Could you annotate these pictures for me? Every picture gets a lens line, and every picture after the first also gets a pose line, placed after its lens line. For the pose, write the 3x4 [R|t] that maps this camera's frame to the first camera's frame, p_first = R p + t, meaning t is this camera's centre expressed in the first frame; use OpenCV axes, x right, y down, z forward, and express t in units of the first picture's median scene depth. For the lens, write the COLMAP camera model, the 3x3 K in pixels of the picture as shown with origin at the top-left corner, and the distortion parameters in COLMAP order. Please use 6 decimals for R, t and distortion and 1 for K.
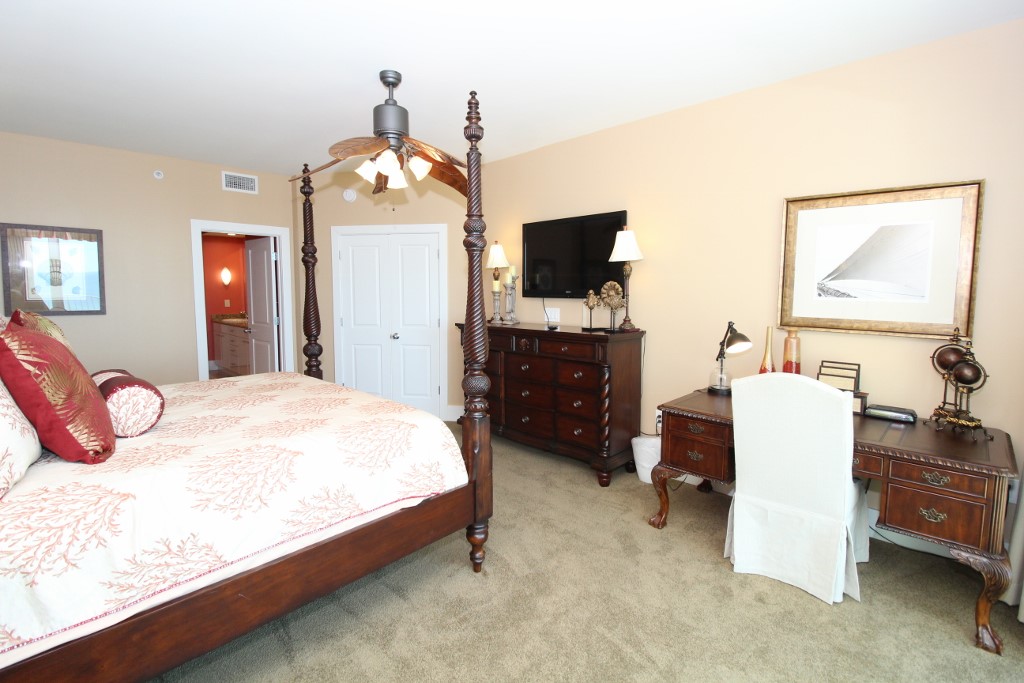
lens RADIAL K [[472.1, 0, 510.6], [0, 472.1, 326.2], [0, 0, 1]] dist [-0.001496, -0.010945]
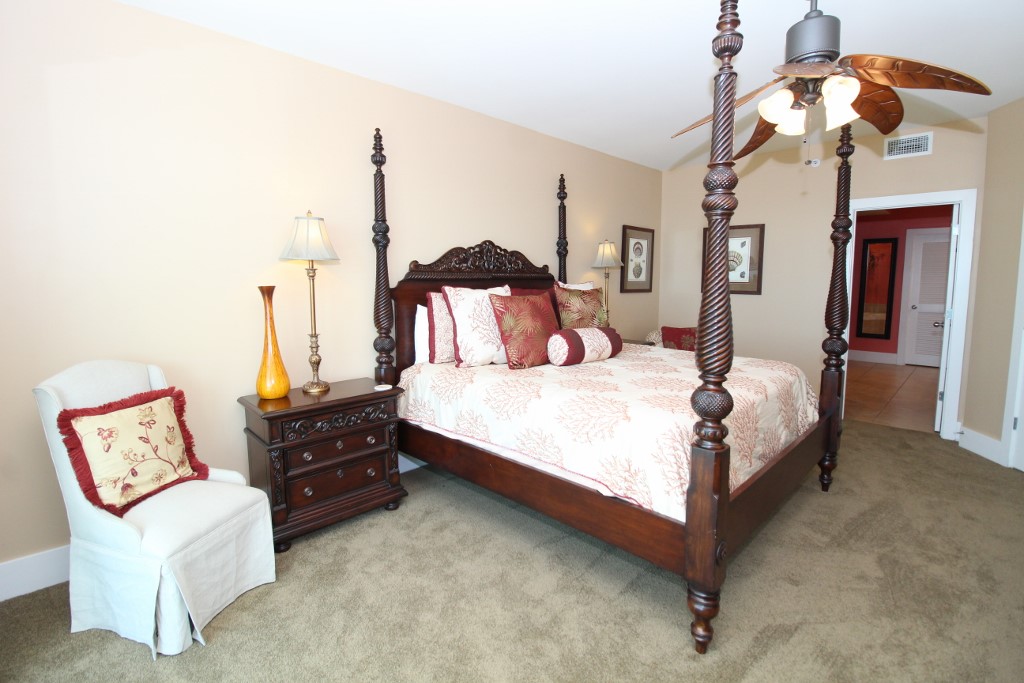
lens RADIAL K [[484.2, 0, 545.2], [0, 484.2, 328.5], [0, 0, 1]] dist [0.037132, -0.000006]
pose [[-0.017523, 0.093818, -0.995435, 0.759259], [-0.067965, 0.993173, 0.094802, -0.048002], [0.997534, 0.069316, -0.011027, 0.852983]]
